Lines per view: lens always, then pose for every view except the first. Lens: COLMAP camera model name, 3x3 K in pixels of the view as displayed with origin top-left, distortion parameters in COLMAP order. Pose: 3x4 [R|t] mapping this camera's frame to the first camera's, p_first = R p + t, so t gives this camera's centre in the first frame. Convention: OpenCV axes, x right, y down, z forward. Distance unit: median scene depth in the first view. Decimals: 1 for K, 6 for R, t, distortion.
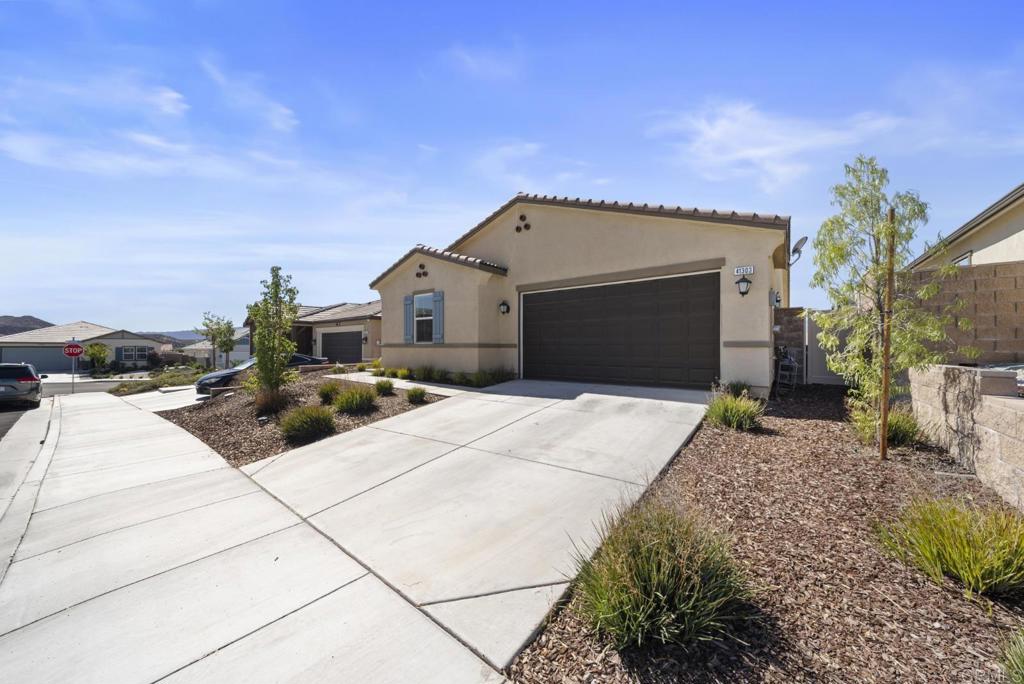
lens RADIAL K [[358.0, 0, 510.7], [0, 358.0, 344.7], [0, 0, 1]] dist [-0.001483, -0.000258]
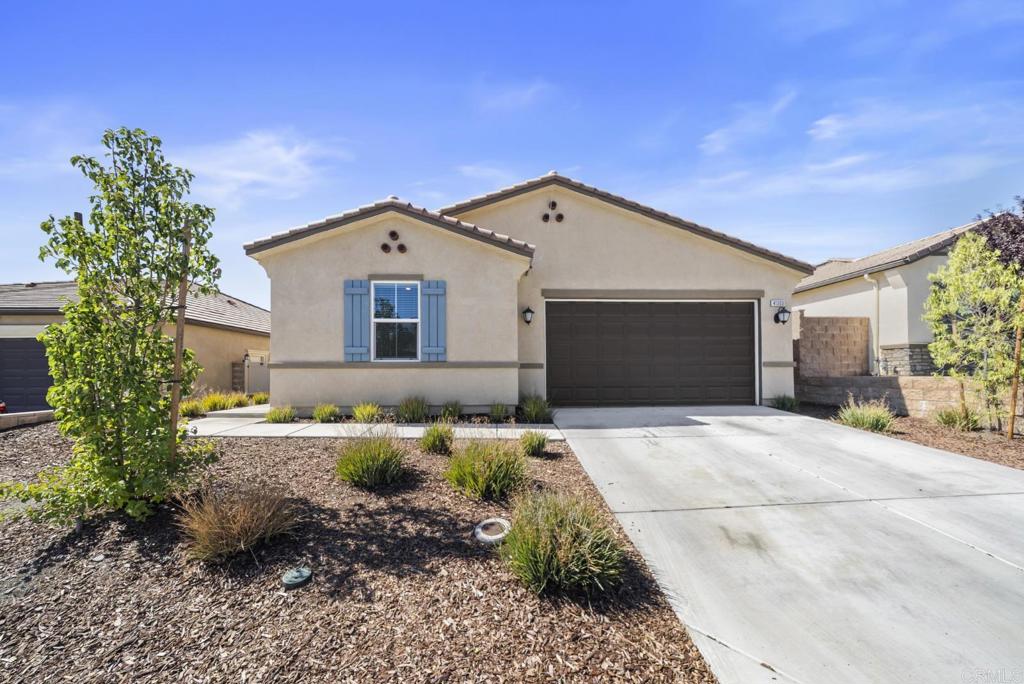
lens RADIAL K [[364.0, 0, 509.3], [0, 364.0, 367.9], [0, 0, 1]] dist [-0.001679, -0.000165]
pose [[0.756625, 0.004810, 0.653831, -0.557049], [-0.001313, 0.999982, -0.005837, 0.012362], [-0.653847, 0.003558, 0.756618, 0.444829]]
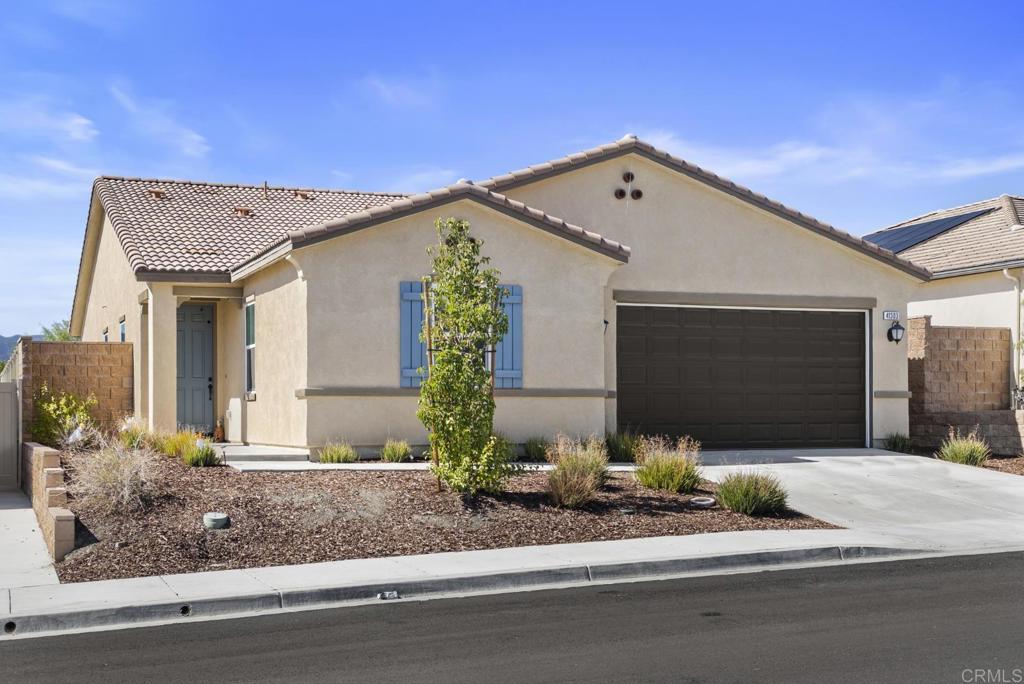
lens RADIAL K [[1426.1, 0, 512.7], [0, 1426.1, 417.4], [0, 0, 1]] dist [0.039029, 0.071315]
pose [[0.506349, -0.001635, 0.862327, -2.051161], [-0.004622, 0.999979, 0.004610, 0.030217], [-0.862316, -0.006320, 0.506331, -0.026013]]
